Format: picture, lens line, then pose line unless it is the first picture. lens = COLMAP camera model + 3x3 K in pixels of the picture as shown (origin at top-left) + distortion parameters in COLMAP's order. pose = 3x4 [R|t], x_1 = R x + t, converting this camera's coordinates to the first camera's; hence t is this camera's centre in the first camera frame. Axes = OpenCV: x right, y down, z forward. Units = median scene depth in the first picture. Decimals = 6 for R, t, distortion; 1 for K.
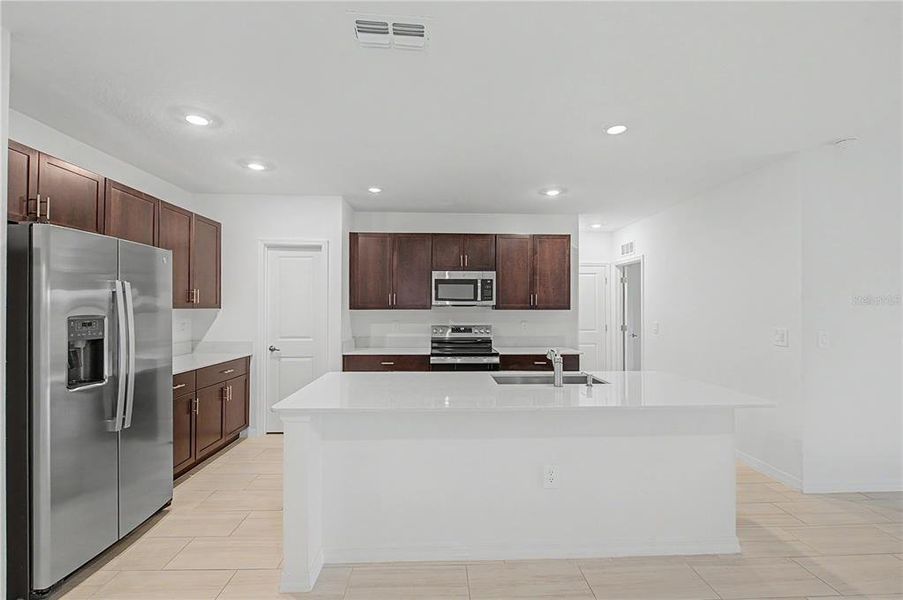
lens RADIAL K [[392.0, 0, 449.7], [0, 392.0, 308.3], [0, 0, 1]] dist [0.000180, -0.000077]
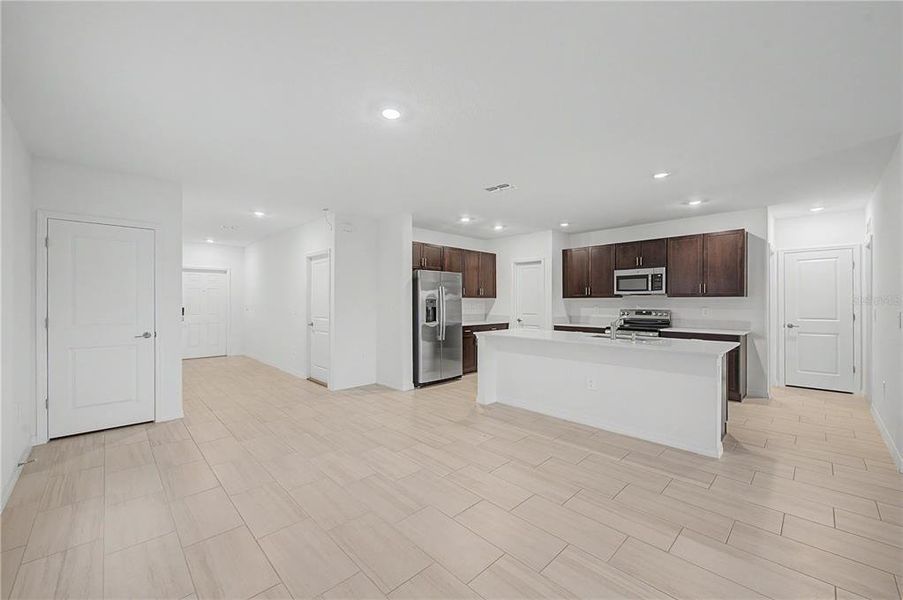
lens RADIAL K [[353.2, 0, 451.2], [0, 353.2, 305.3], [0, 0, 1]] dist [-0.001033, -0.000145]
pose [[0.669585, 0.004572, -0.742721, 0.510525], [0.001784, 0.999968, 0.007764, 0.019951], [0.742733, -0.006524, 0.669556, -0.299489]]
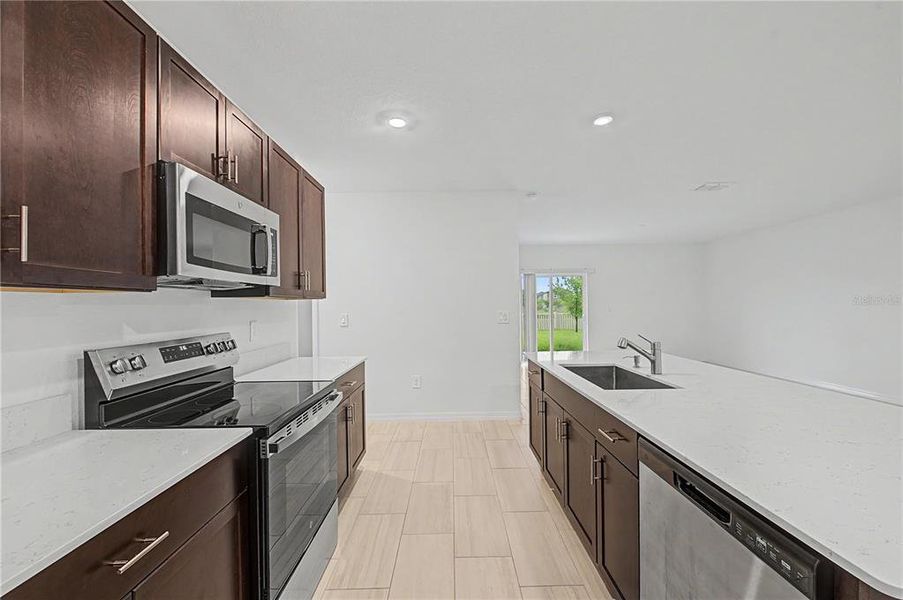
lens RADIAL K [[362.0, 0, 450.1], [0, 362.0, 304.8], [0, 0, 1]] dist [0.001821, -0.000023]
pose [[0.036935, -0.003354, 0.999312, -0.316575], [0.011716, 0.999927, 0.002923, 0.014427], [-0.999249, 0.011600, 0.036972, 0.780593]]
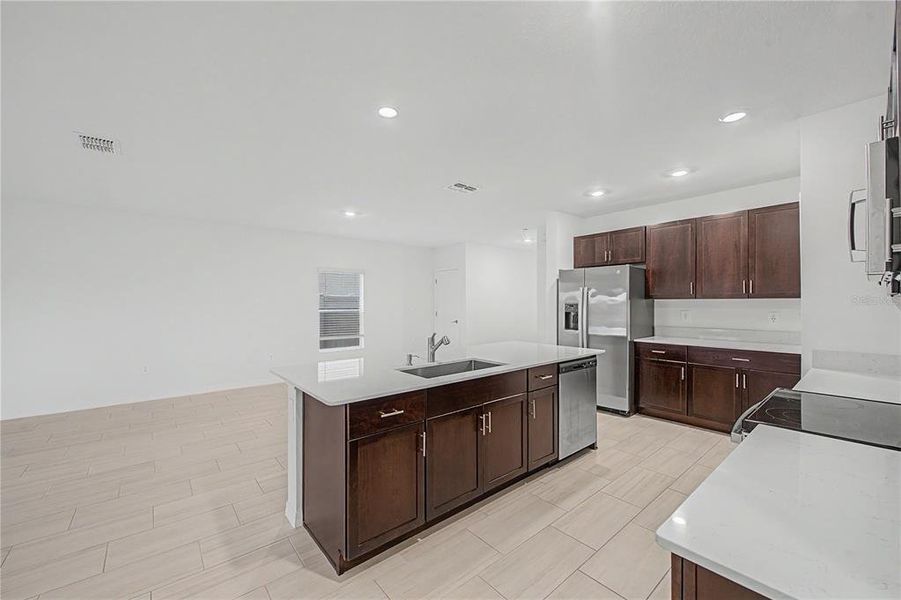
lens RADIAL K [[352.4, 0, 450.2], [0, 352.4, 305.2], [0, 0, 1]] dist [-0.001033, -0.000145]
pose [[-0.791776, 0.002092, -0.610808, 0.479679], [0.001082, 0.999997, 0.002023, 0.012851], [0.610811, 0.000941, -0.791776, 1.016456]]
